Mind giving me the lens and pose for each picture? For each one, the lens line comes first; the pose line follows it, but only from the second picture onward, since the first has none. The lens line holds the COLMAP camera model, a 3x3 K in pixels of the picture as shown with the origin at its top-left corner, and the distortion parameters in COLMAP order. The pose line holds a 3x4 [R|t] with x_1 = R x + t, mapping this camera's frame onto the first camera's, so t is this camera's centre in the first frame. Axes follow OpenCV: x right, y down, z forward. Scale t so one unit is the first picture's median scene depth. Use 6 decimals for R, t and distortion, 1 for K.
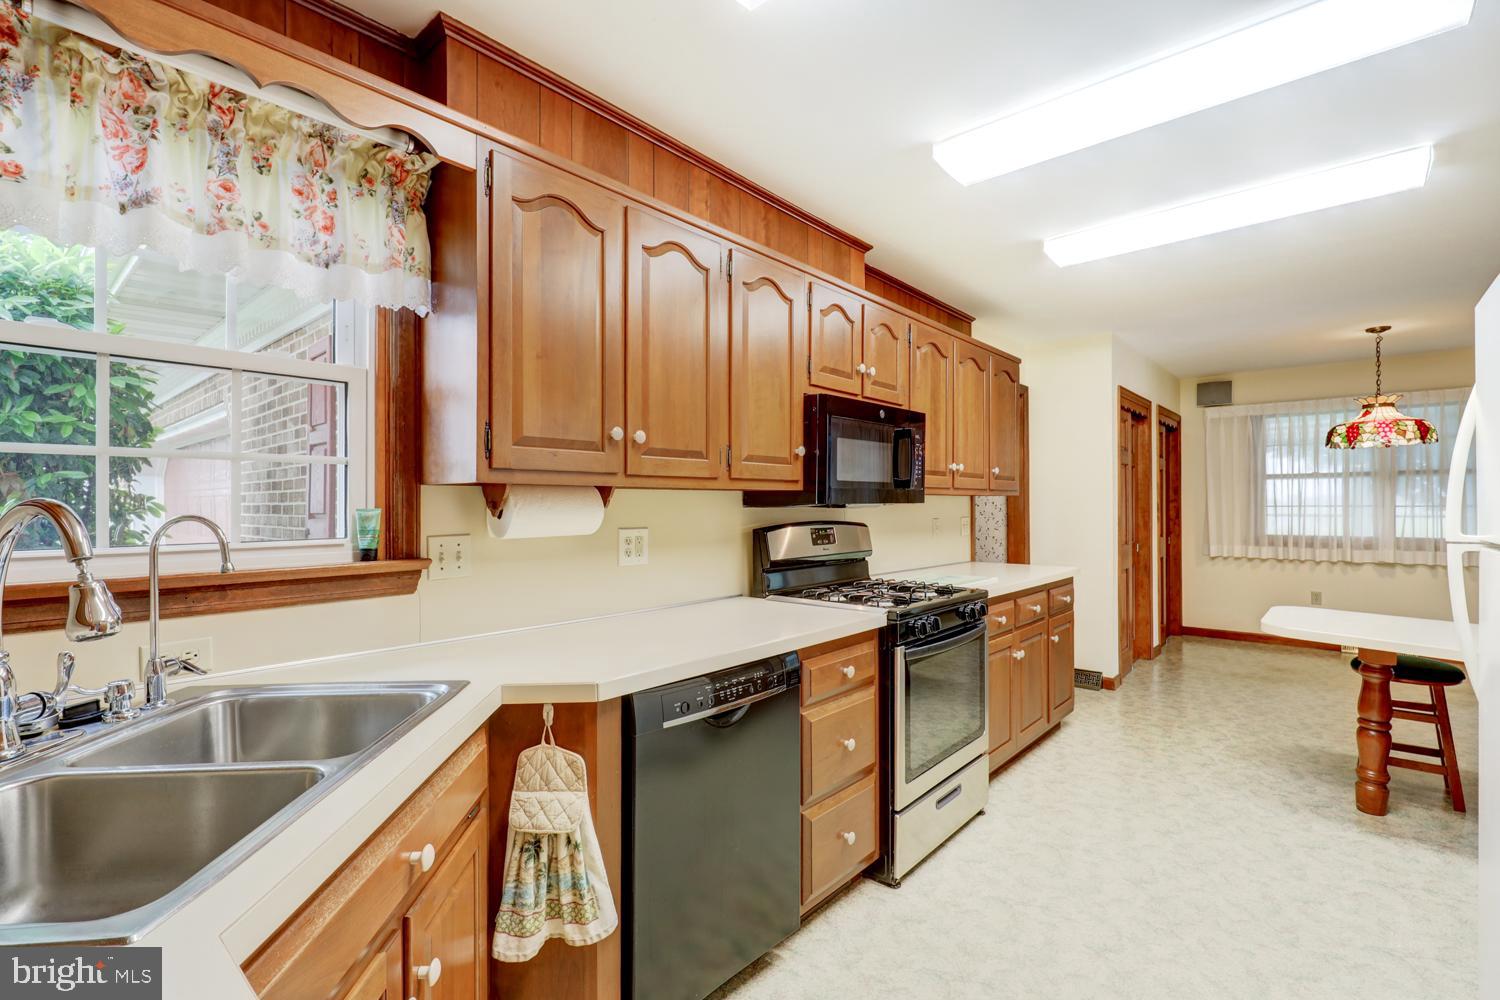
lens RADIAL K [[682.3, 0, 749.8], [0, 682.3, 501.6], [0, 0, 1]] dist [0.000792, 0.000333]
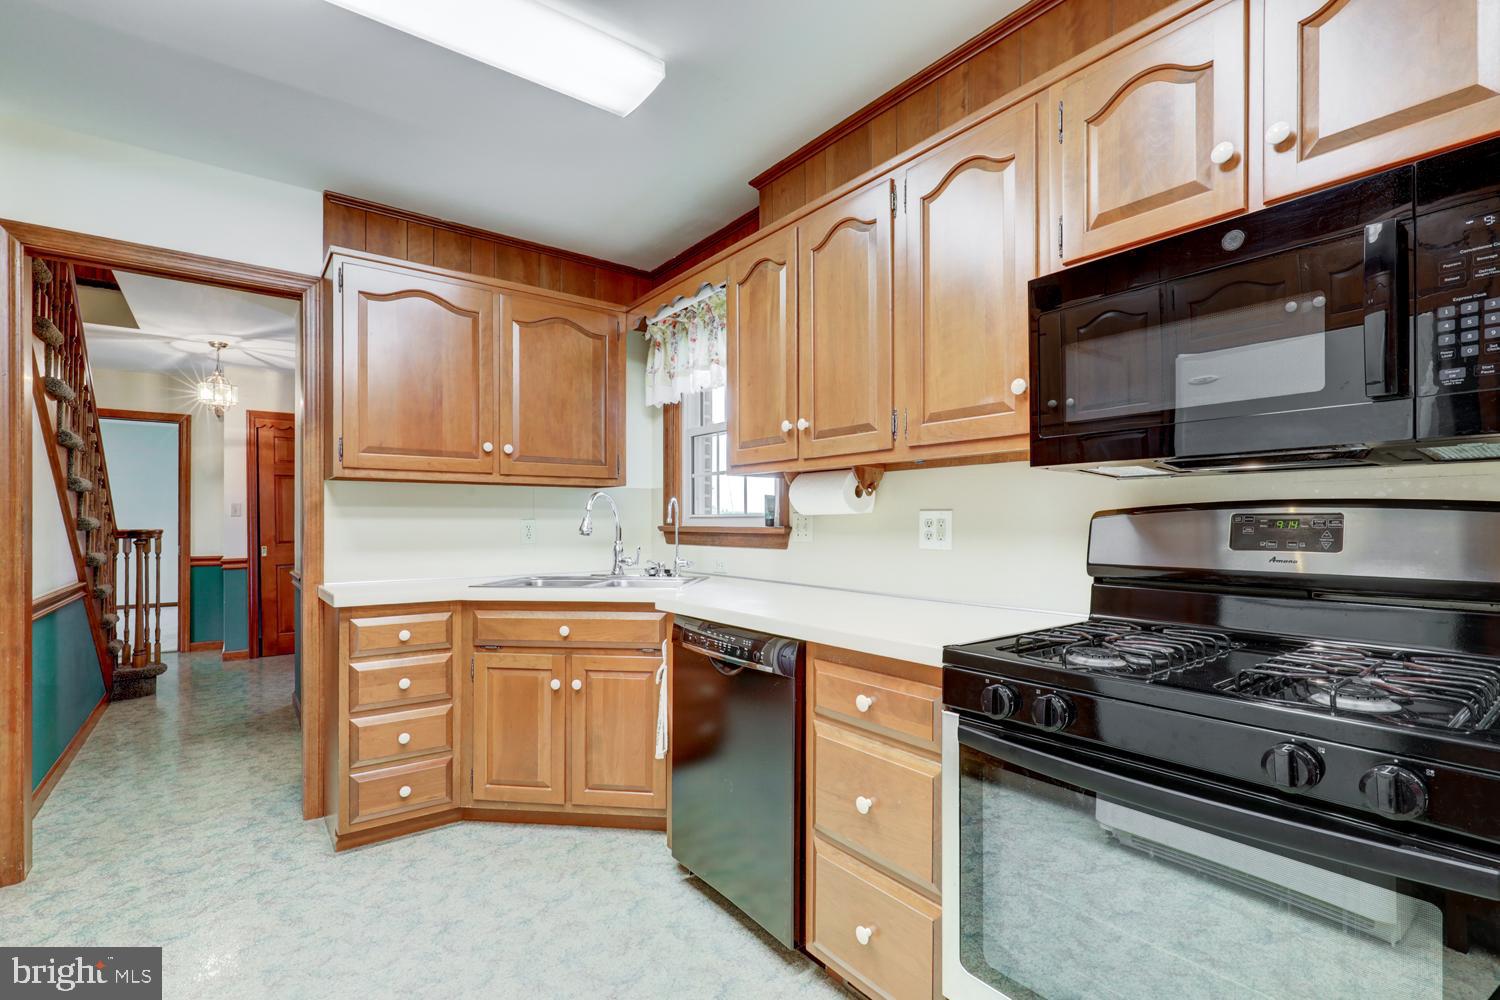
lens RADIAL K [[682.3, 0, 764.2], [0, 682.3, 528.4], [0, 0, 1]] dist [0.000792, 0.000333]
pose [[-0.185808, 0.011853, -0.982515, 0.803935], [0.003439, 0.999929, 0.011413, 0.053550], [0.982580, -0.001258, -0.185835, 0.956569]]
